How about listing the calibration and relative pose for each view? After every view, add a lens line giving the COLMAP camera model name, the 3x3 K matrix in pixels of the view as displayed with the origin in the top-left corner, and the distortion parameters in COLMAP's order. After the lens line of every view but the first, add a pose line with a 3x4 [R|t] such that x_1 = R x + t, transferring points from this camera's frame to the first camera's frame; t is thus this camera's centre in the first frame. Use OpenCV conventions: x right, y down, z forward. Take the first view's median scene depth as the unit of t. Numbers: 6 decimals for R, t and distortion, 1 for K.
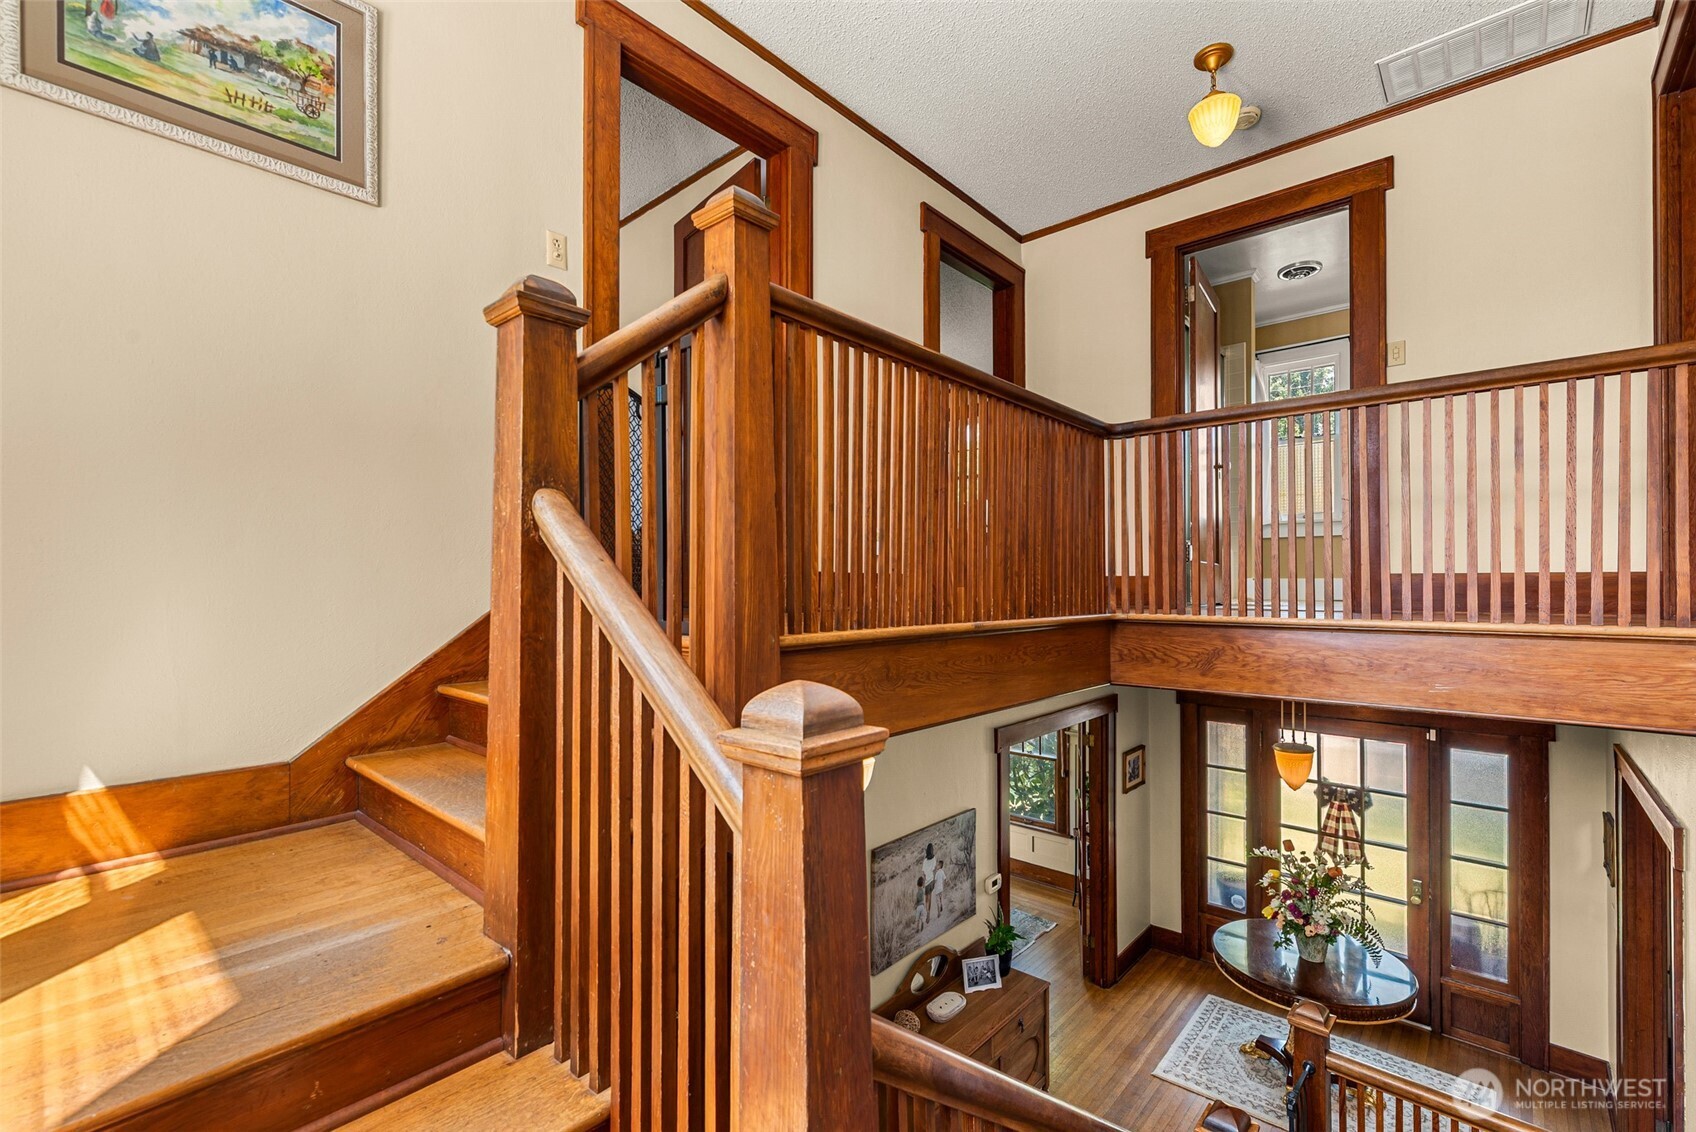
lens RADIAL K [[730.8, 0, 843.9], [0, 730.8, 583.7], [0, 0, 1]] dist [0.000881, 0.000094]
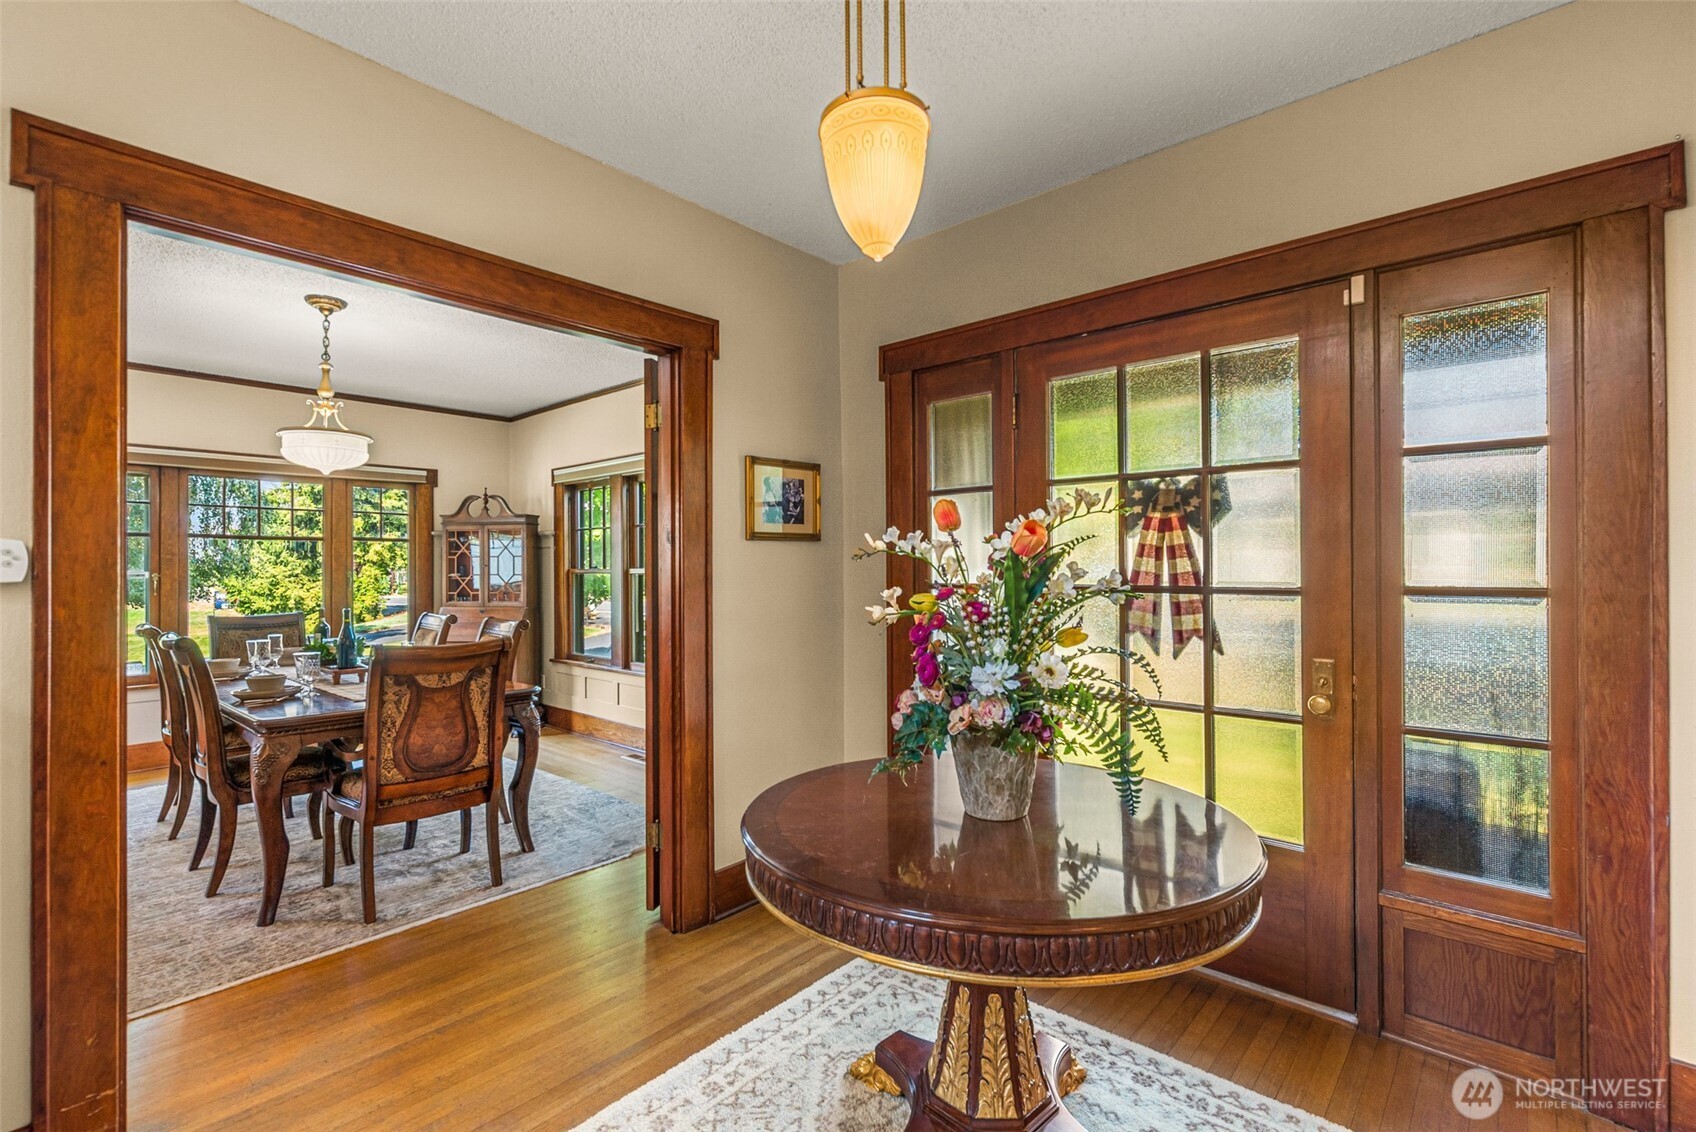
lens RADIAL K [[768.1, 0, 814.5], [0, 768.1, 565.5], [0, 0, 1]] dist [0.001179, -0.000803]
pose [[0.999914, -0.001842, -0.012963, 0.511311], [0.001810, 0.999995, -0.002507, 0.359499], [0.012967, 0.002483, 0.999913, 0.573235]]
